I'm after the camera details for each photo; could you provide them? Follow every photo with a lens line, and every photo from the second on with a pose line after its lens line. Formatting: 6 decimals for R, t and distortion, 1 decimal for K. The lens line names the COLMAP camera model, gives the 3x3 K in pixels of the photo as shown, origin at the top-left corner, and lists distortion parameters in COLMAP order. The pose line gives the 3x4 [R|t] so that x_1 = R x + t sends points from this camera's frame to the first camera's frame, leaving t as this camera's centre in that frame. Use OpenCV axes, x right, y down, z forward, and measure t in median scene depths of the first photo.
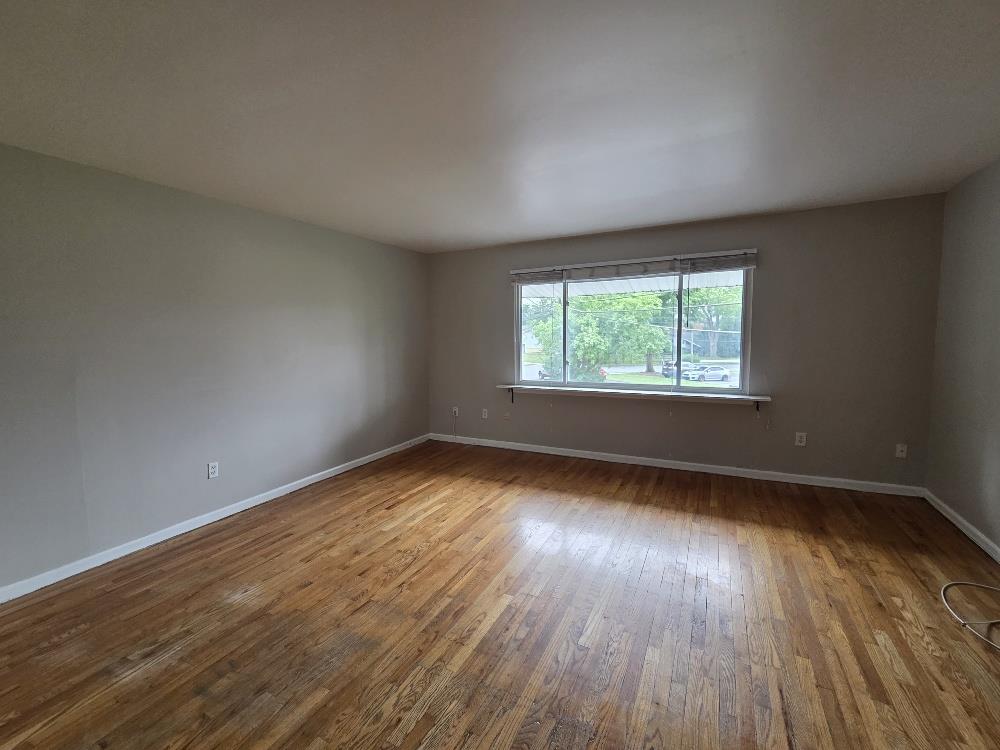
lens RADIAL K [[412.1, 0, 501.6], [0, 412.1, 374.3], [0, 0, 1]] dist [-0.004683, -0.000102]
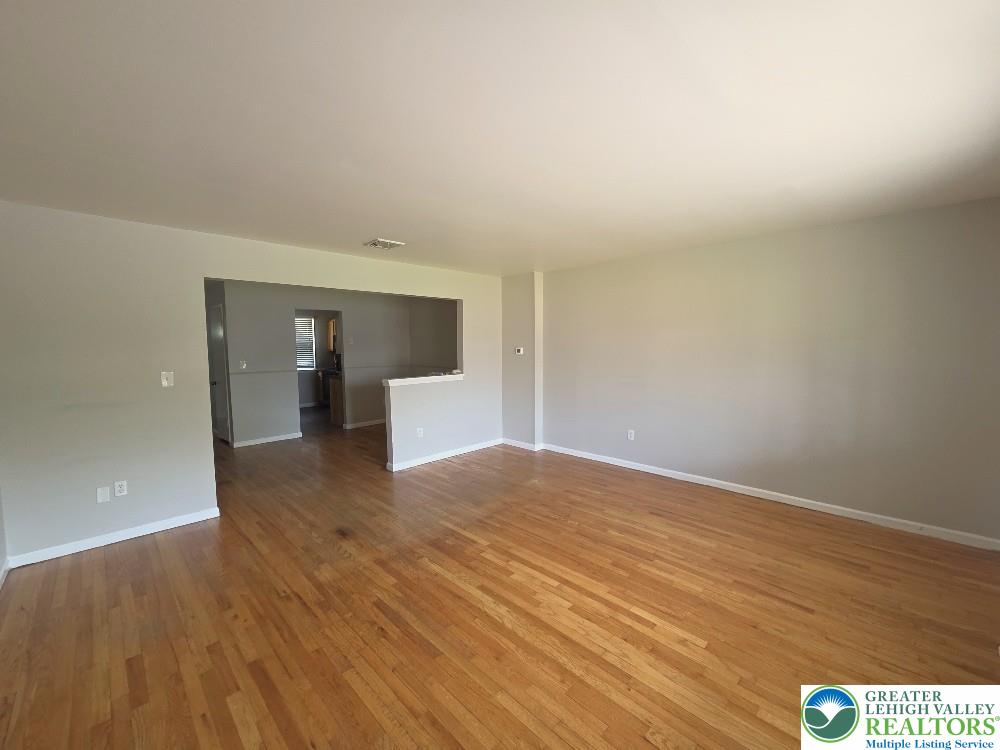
lens RADIAL K [[412.1, 0, 491.5], [0, 412.1, 376.7], [0, 0, 1]] dist [-0.004683, -0.000102]
pose [[-0.310475, 0.095946, -0.945727, 0.905296], [-0.082130, 0.988465, 0.127244, -0.133031], [0.947027, 0.117179, -0.299014, 0.982748]]
